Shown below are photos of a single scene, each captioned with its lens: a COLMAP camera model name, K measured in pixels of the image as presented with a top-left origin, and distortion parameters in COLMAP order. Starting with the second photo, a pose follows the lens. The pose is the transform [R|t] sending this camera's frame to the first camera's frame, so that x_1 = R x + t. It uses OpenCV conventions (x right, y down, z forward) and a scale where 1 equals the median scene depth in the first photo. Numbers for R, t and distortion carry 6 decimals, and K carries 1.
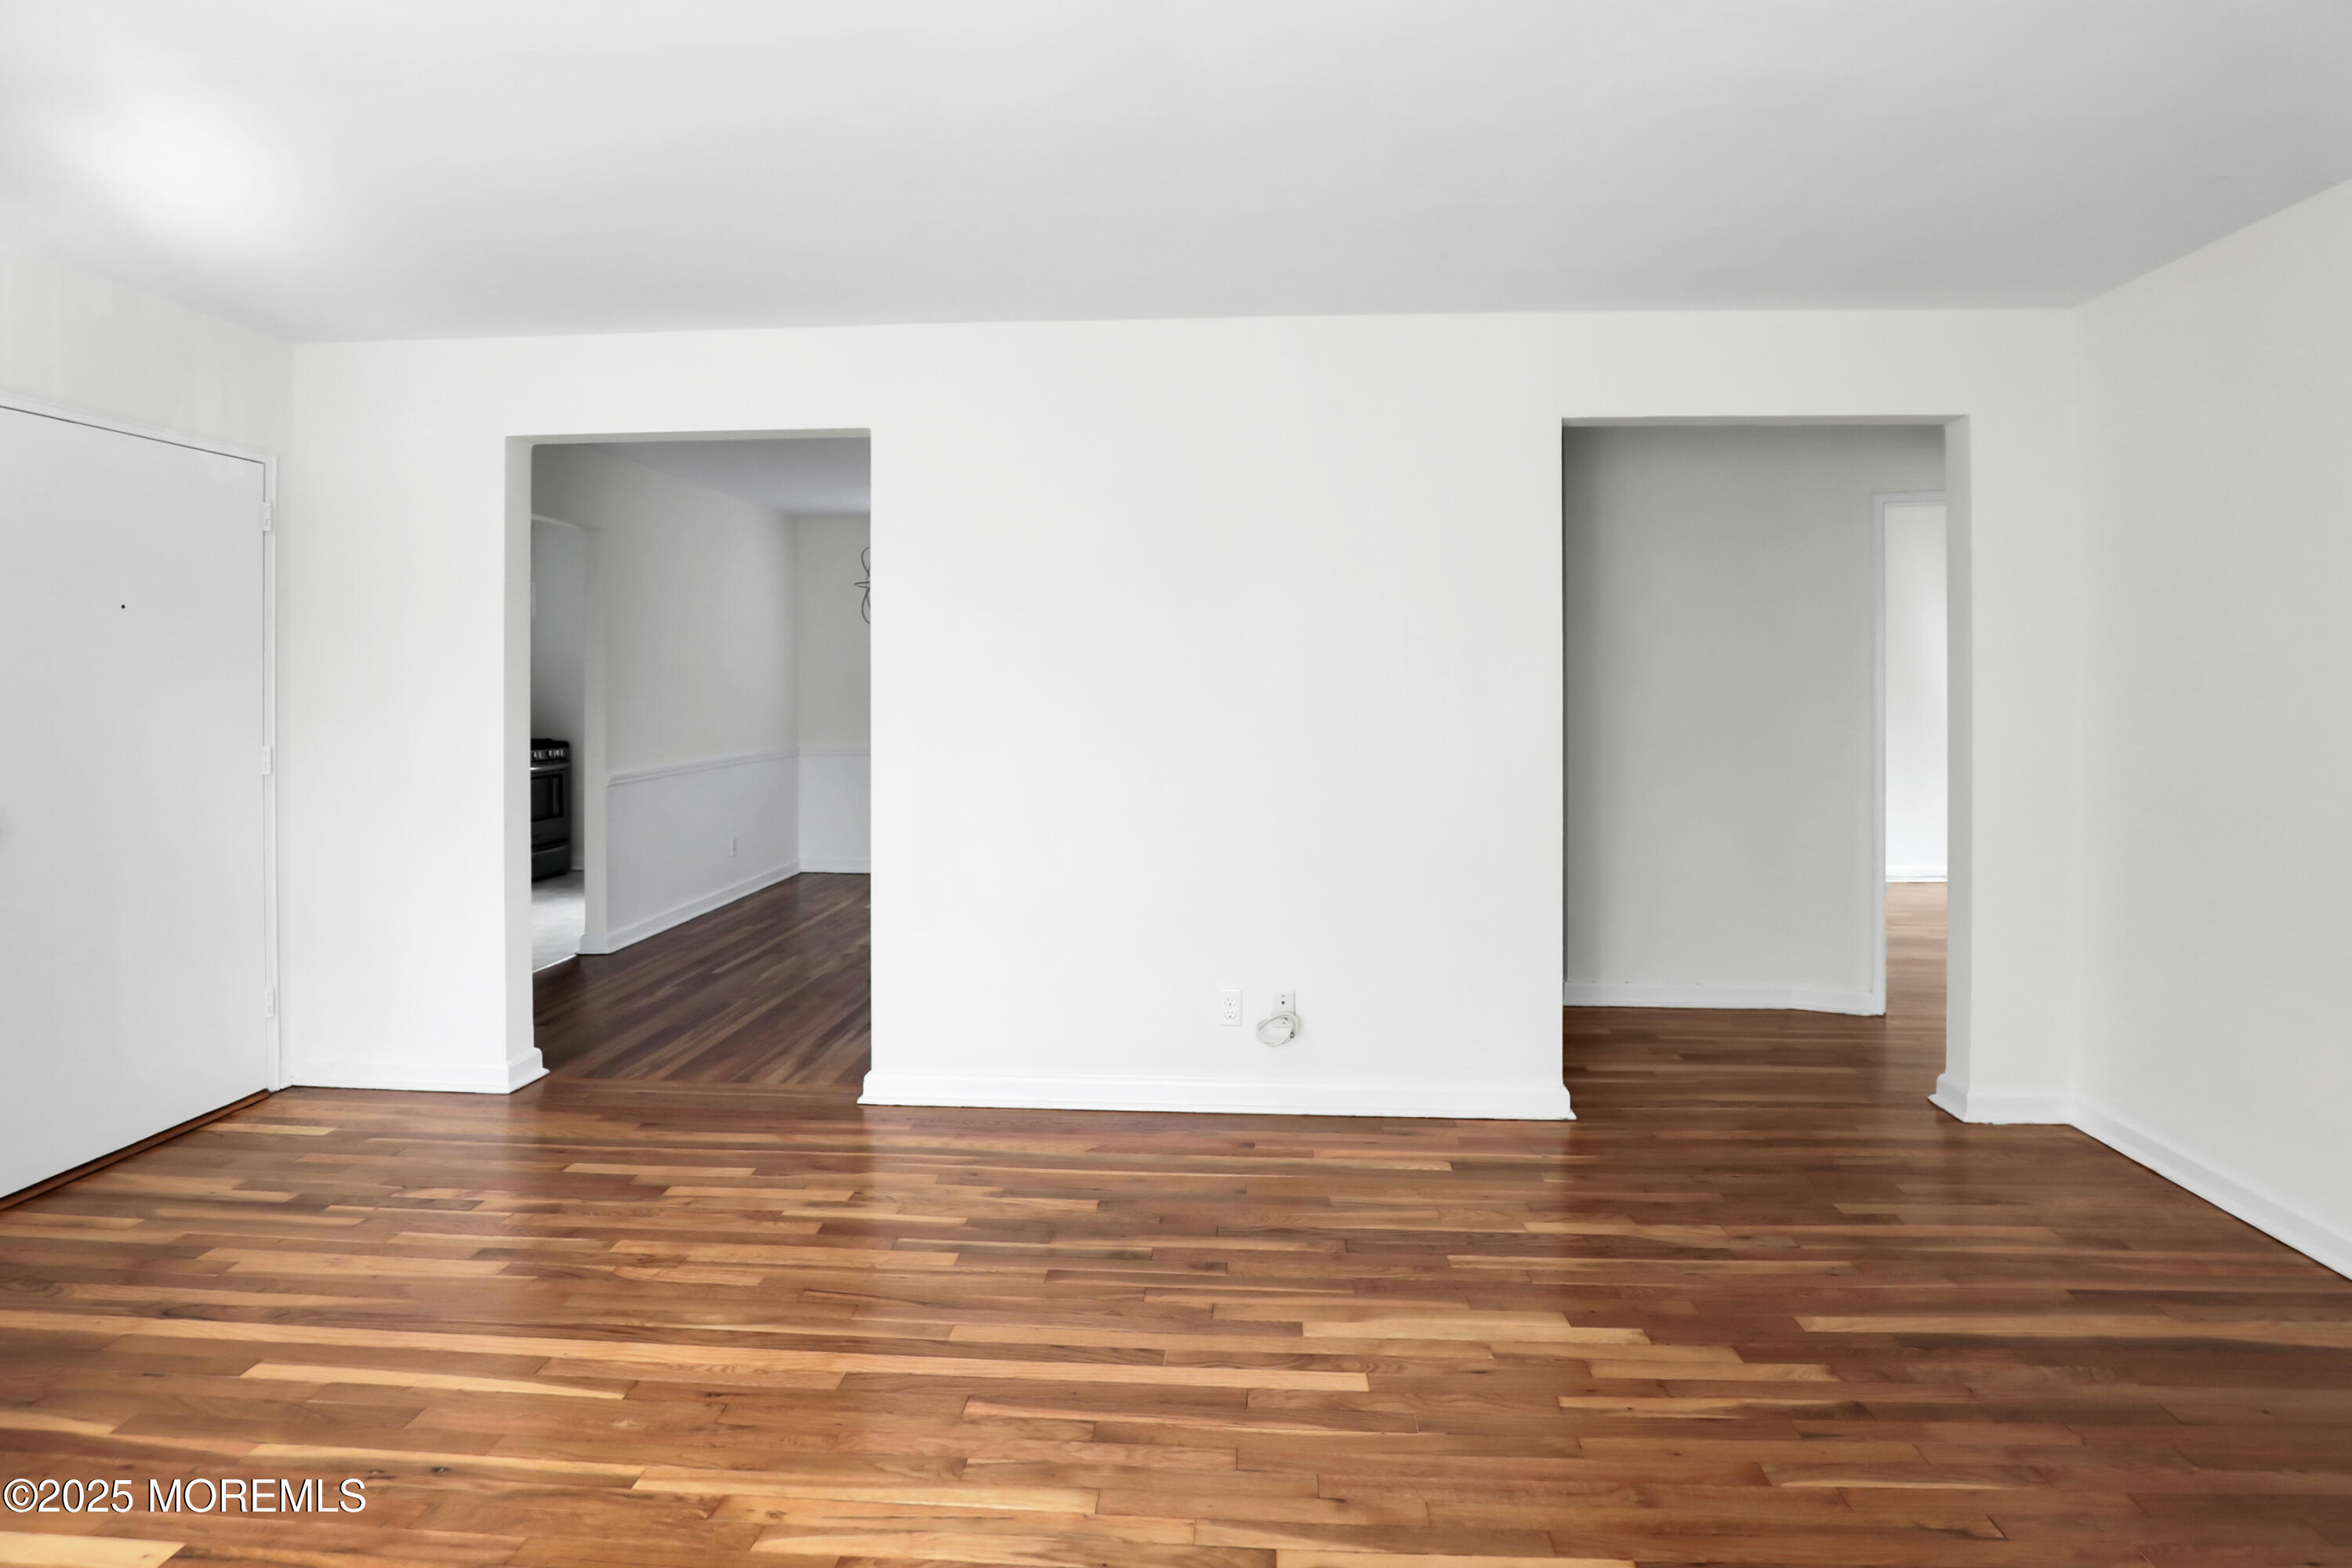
lens RADIAL K [[1132.6, 0, 1188.5], [0, 1132.6, 686.1], [0, 0, 1]] dist [-0.025404, 0.000865]
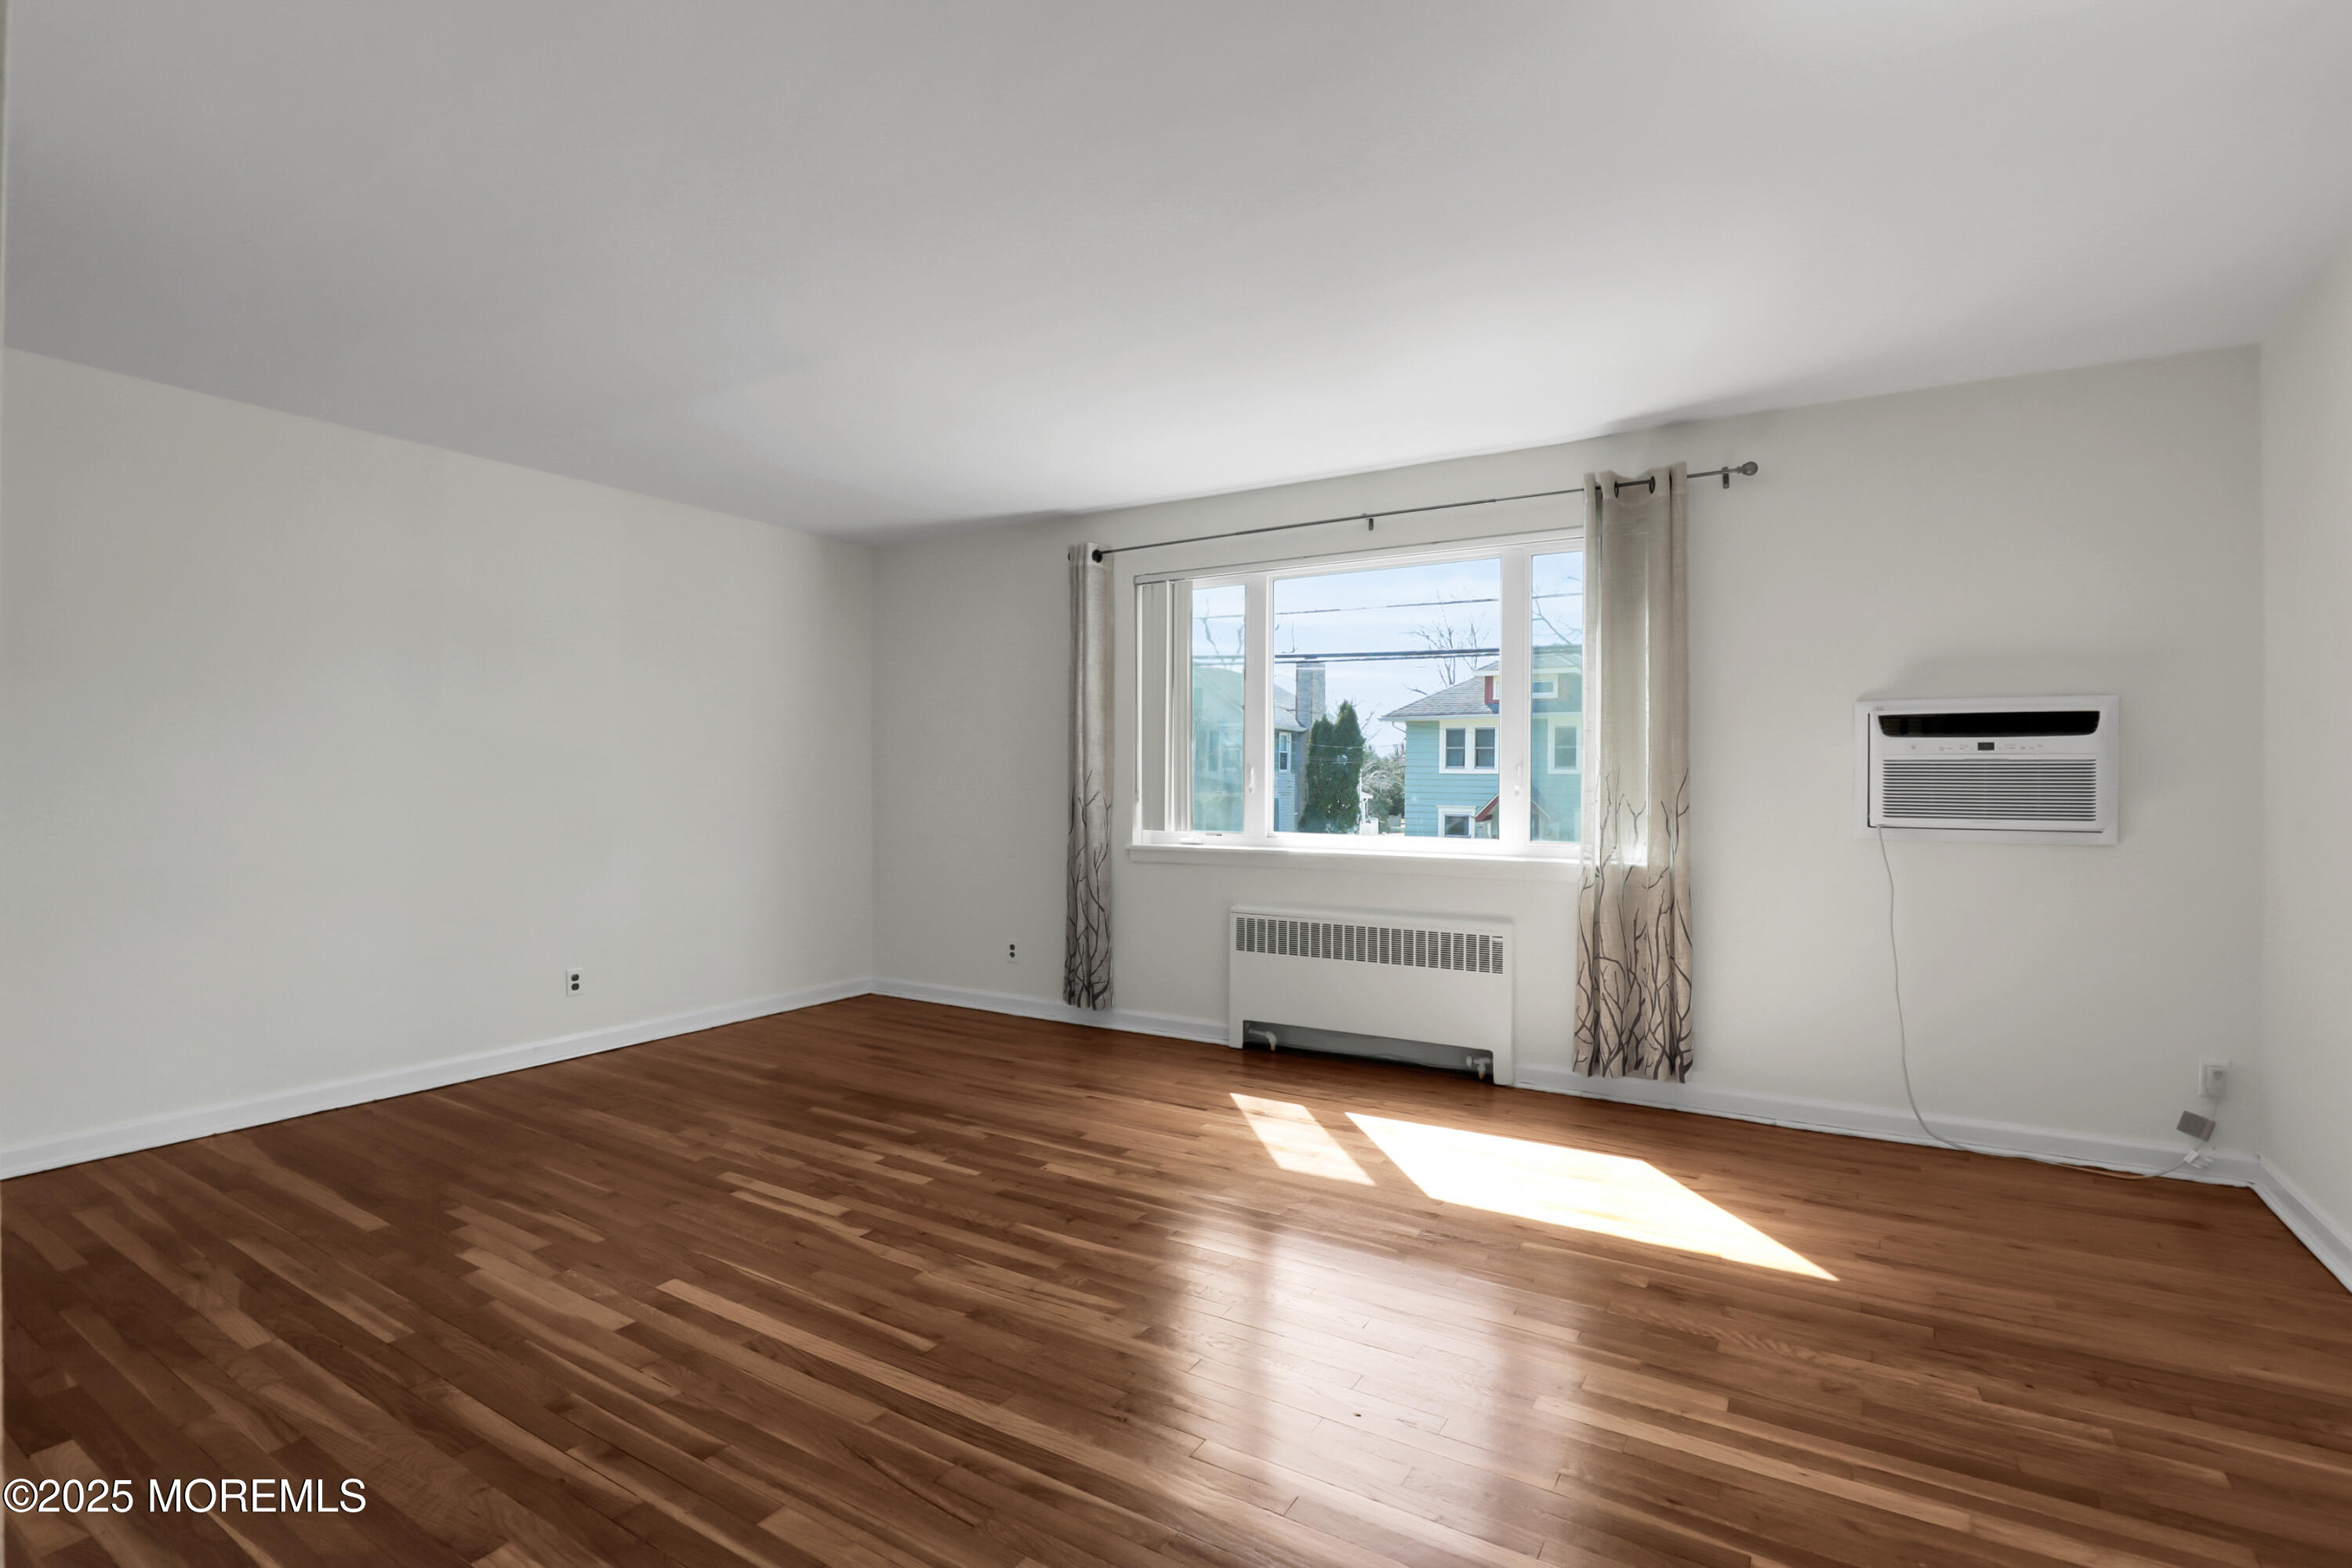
lens RADIAL K [[1094.5, 0, 1181.6], [0, 1094.5, 777.3], [0, 0, 1]] dist [-0.030034, 0.000577]
pose [[-0.882988, 0.002817, 0.469387, -0.698861], [0.001956, 0.999995, -0.002322, 0.051663], [-0.469392, -0.001132, -0.882989, 1.380074]]
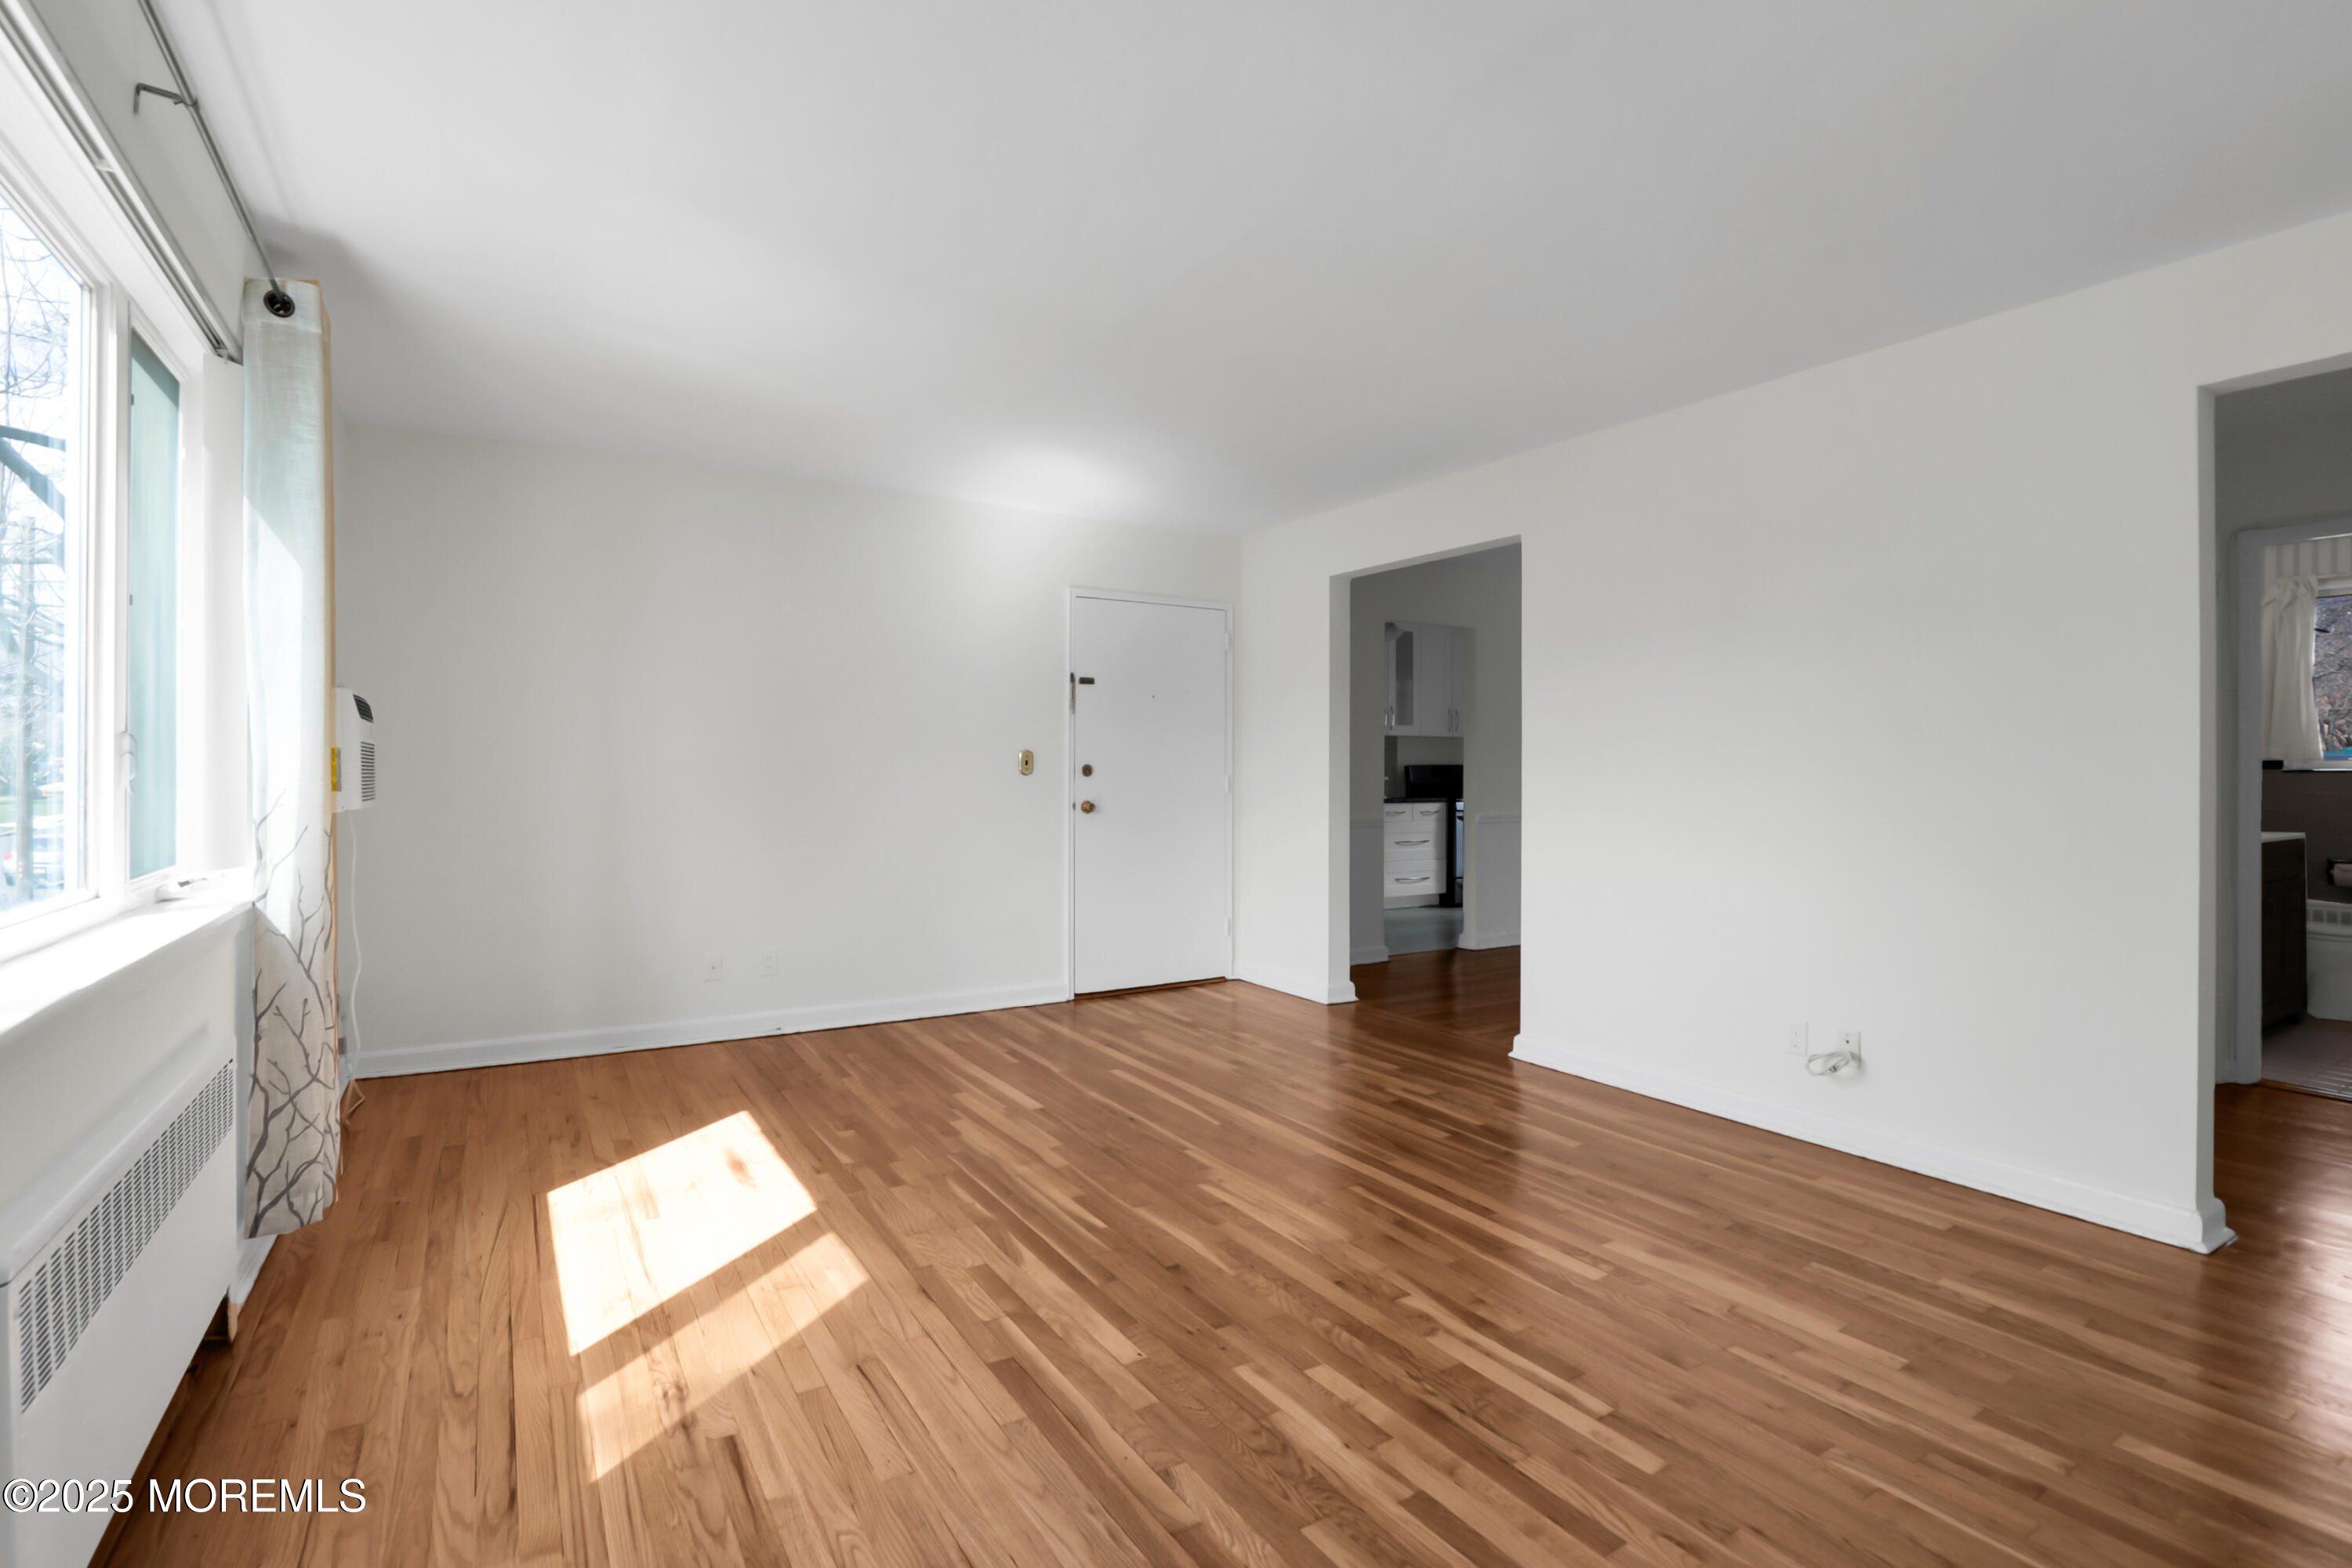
lens RADIAL K [[1107.6, 0, 1187.2], [0, 1107.6, 772.3], [0, 0, 1]] dist [-0.028589, 0.000995]
pose [[0.582588, 0.008642, -0.812721, 0.666155], [-0.006429, 0.999961, 0.006024, 0.050692], [0.812742, 0.001716, 0.582621, -0.049883]]
